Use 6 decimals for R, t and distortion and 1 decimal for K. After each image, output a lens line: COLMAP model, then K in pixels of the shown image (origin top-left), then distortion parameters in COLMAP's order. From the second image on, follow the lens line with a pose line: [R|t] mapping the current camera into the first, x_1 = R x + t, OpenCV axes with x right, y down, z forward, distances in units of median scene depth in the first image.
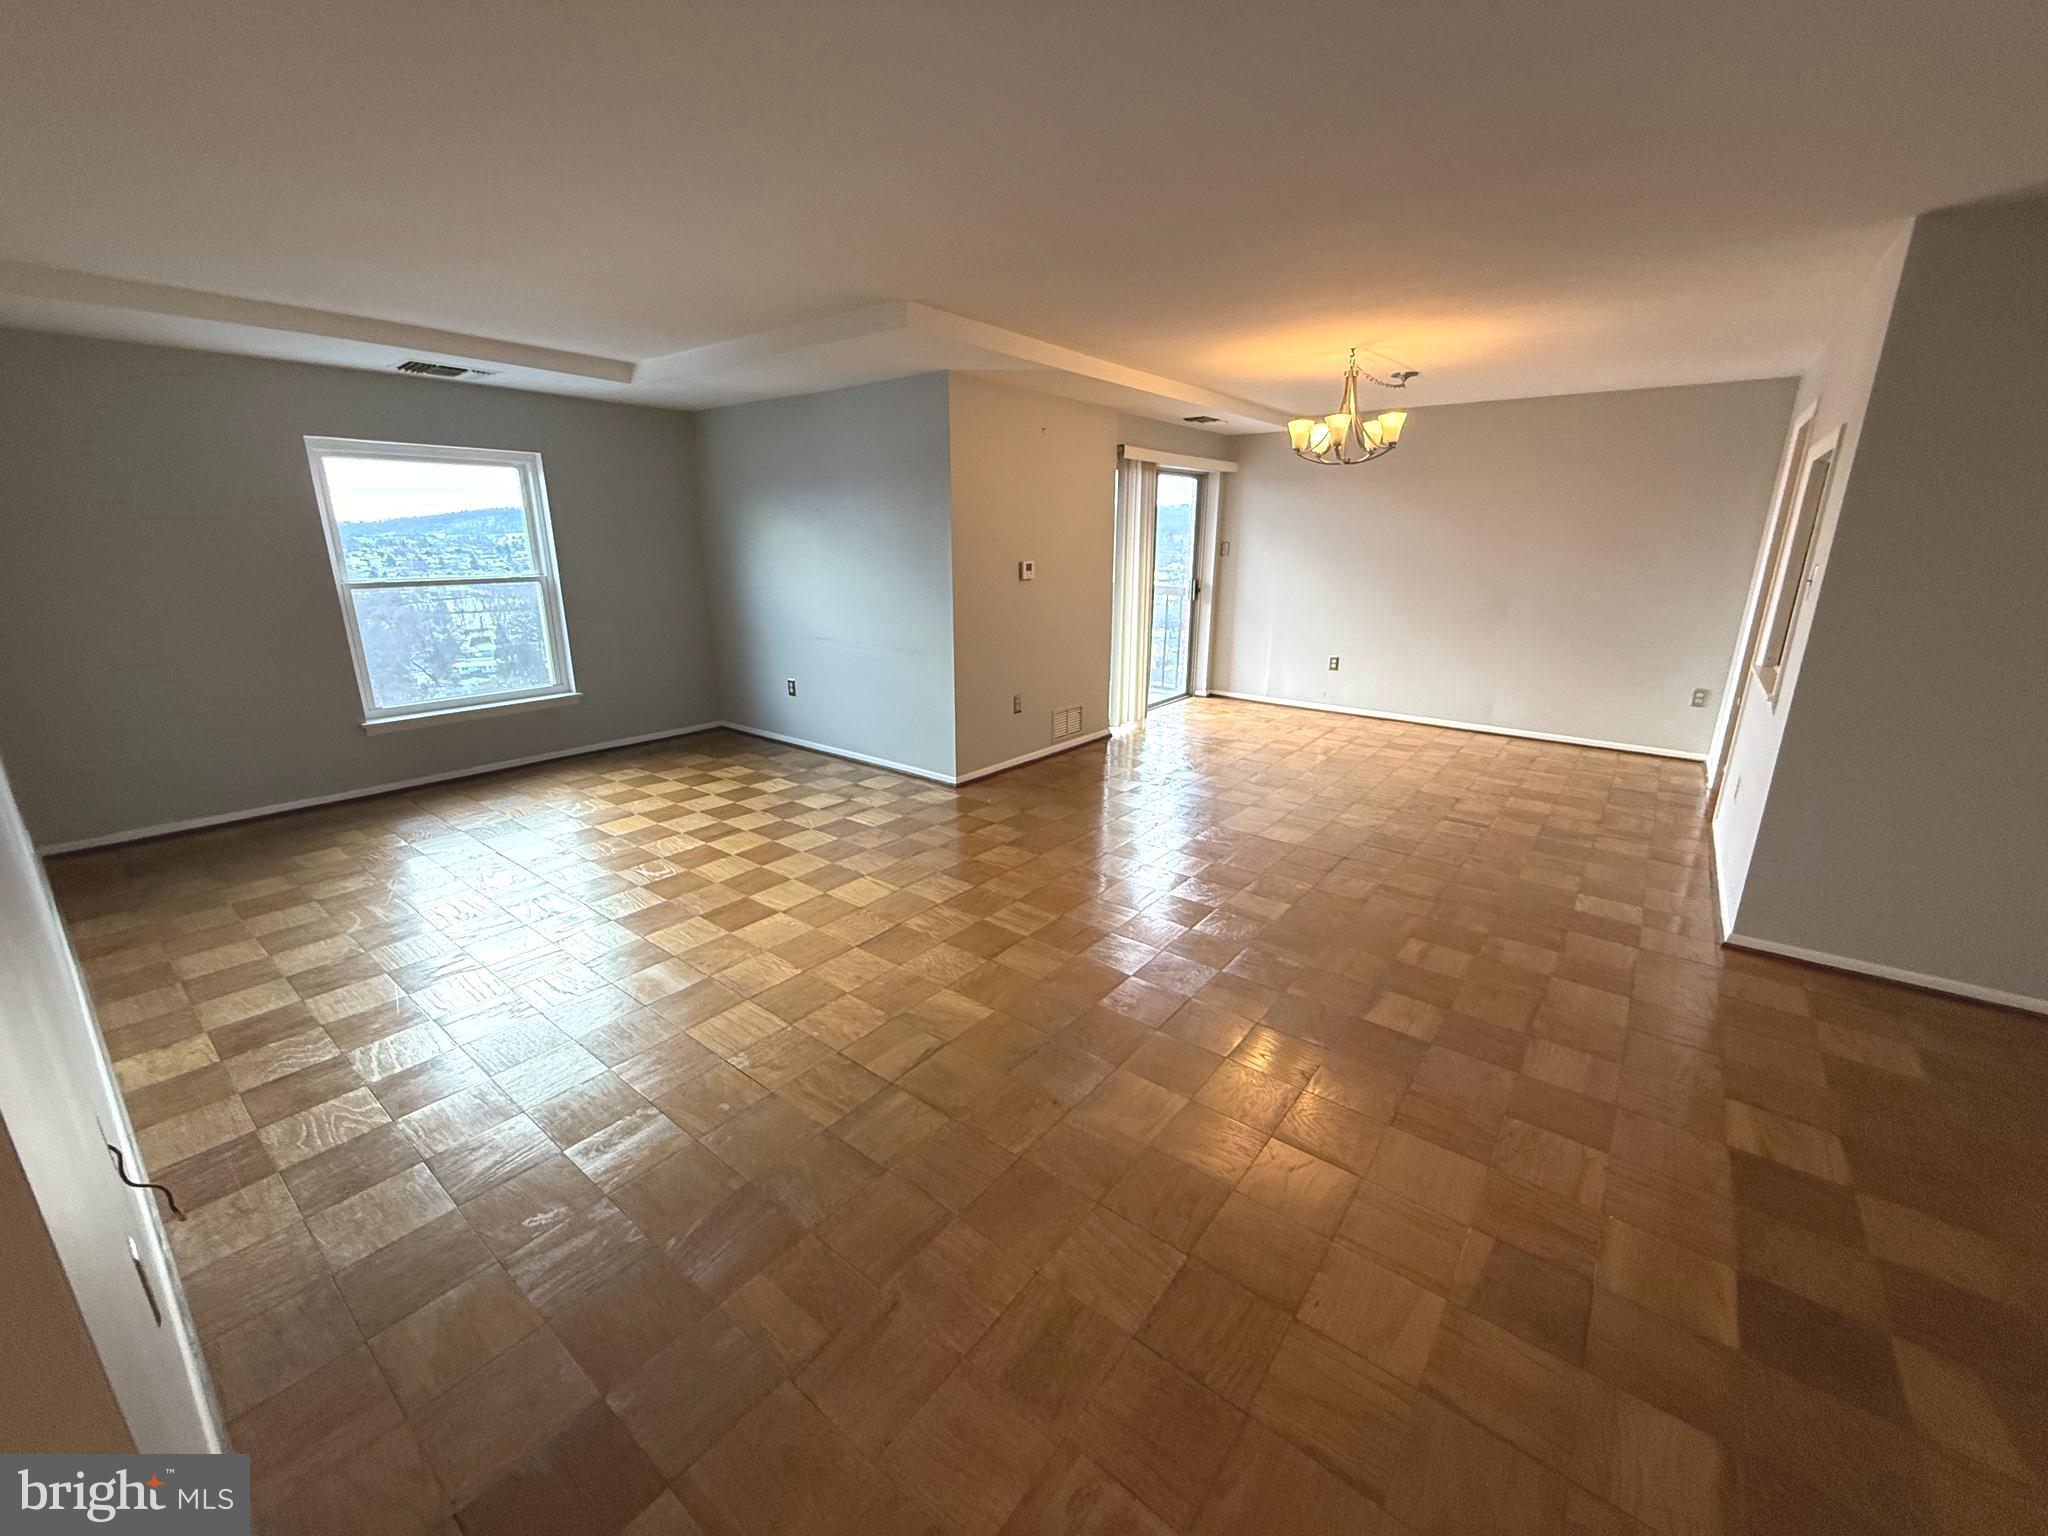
lens RADIAL K [[816.6, 0, 1024.0], [0, 816.6, 768.0], [0, 0, 1]] dist [0.000554, 0.000072]
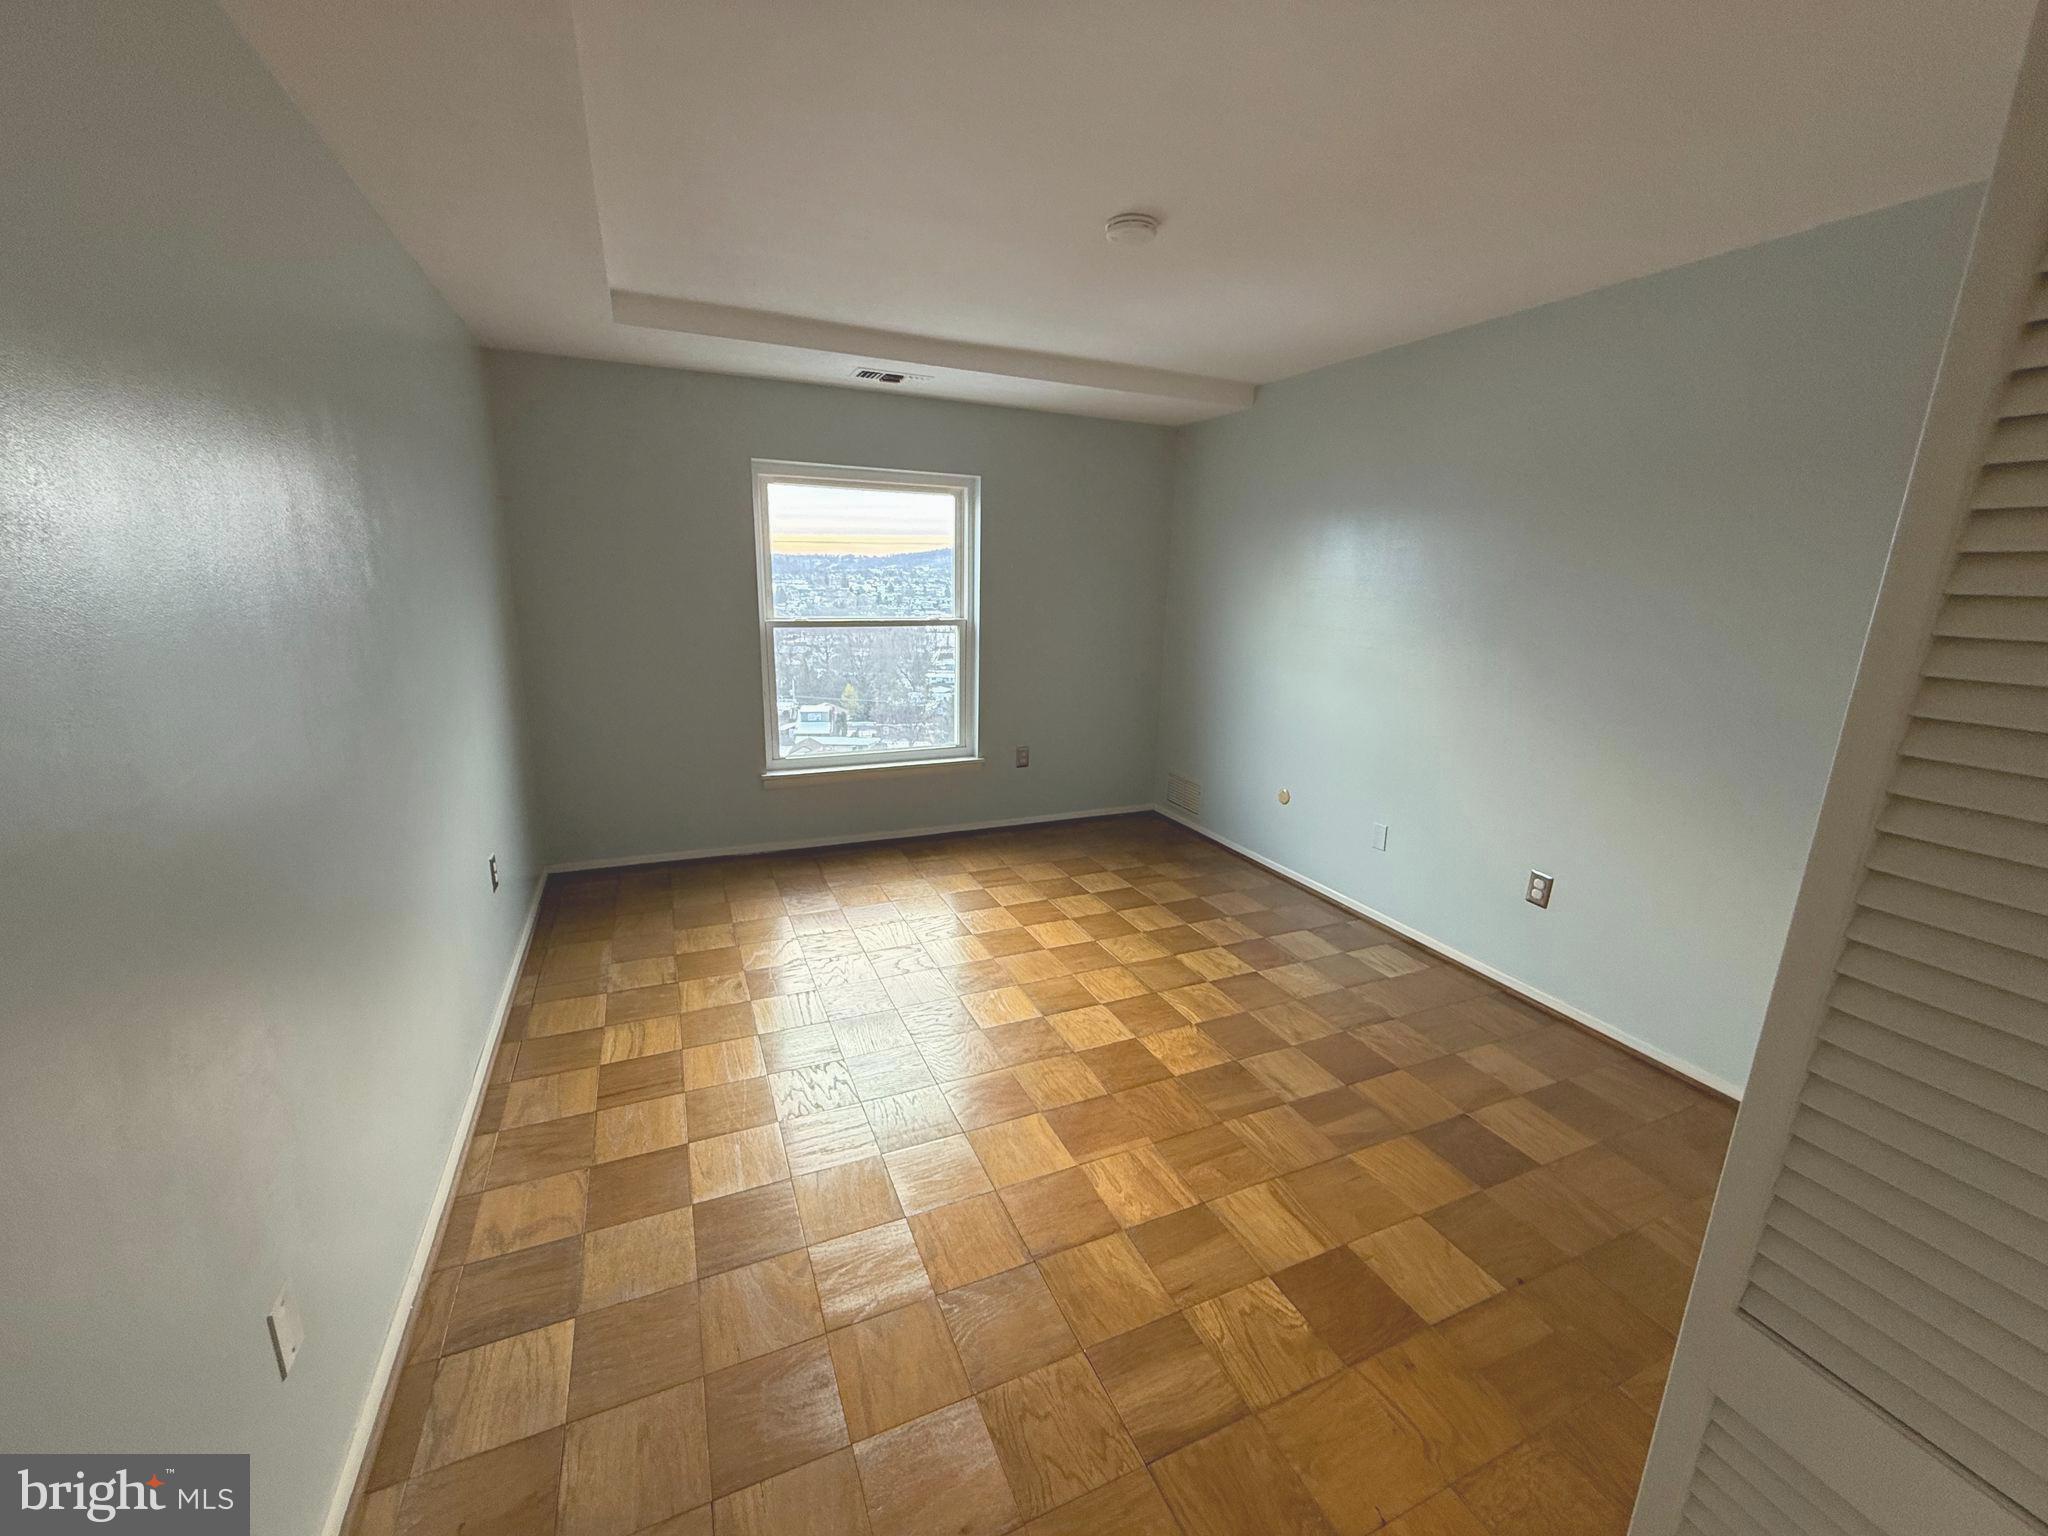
lens RADIAL K [[816.6, 0, 1024.0], [0, 816.6, 768.0], [0, 0, 1]] dist [0.000554, 0.000072]
pose [[0.879749, 0.129823, -0.457370, -0.127232], [-0.150027, 0.988650, -0.007950, -0.089221], [0.451146, 0.075612, 0.889241, 0.296427]]
